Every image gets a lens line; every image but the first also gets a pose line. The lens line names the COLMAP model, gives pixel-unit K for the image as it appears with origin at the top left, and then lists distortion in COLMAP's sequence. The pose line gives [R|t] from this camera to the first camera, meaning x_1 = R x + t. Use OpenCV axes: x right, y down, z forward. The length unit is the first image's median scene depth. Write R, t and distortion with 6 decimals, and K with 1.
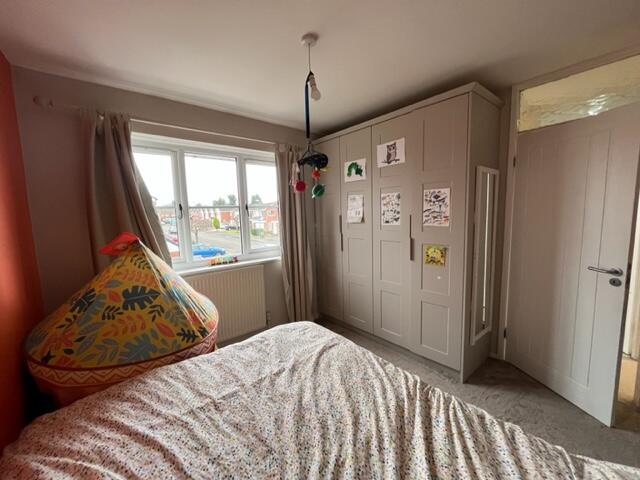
lens RADIAL K [[259.2, 0, 319.8], [0, 259.2, 240.0], [0, 0, 1]] dist [-0.003161, -0.000874]
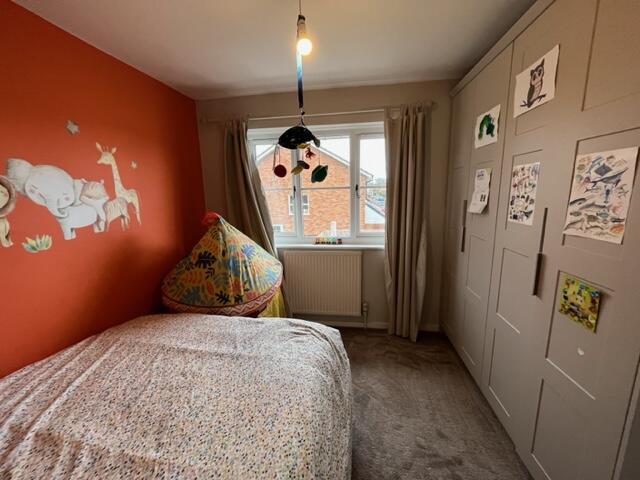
lens RADIAL K [[259.2, 0, 318.2], [0, 259.2, 240.2], [0, 0, 1]] dist [-0.003161, -0.000874]
pose [[0.659257, 0.151054, -0.736589, 0.415582], [-0.075031, 0.987940, 0.135445, -0.066877], [0.748165, -0.034026, 0.662640, 0.326706]]
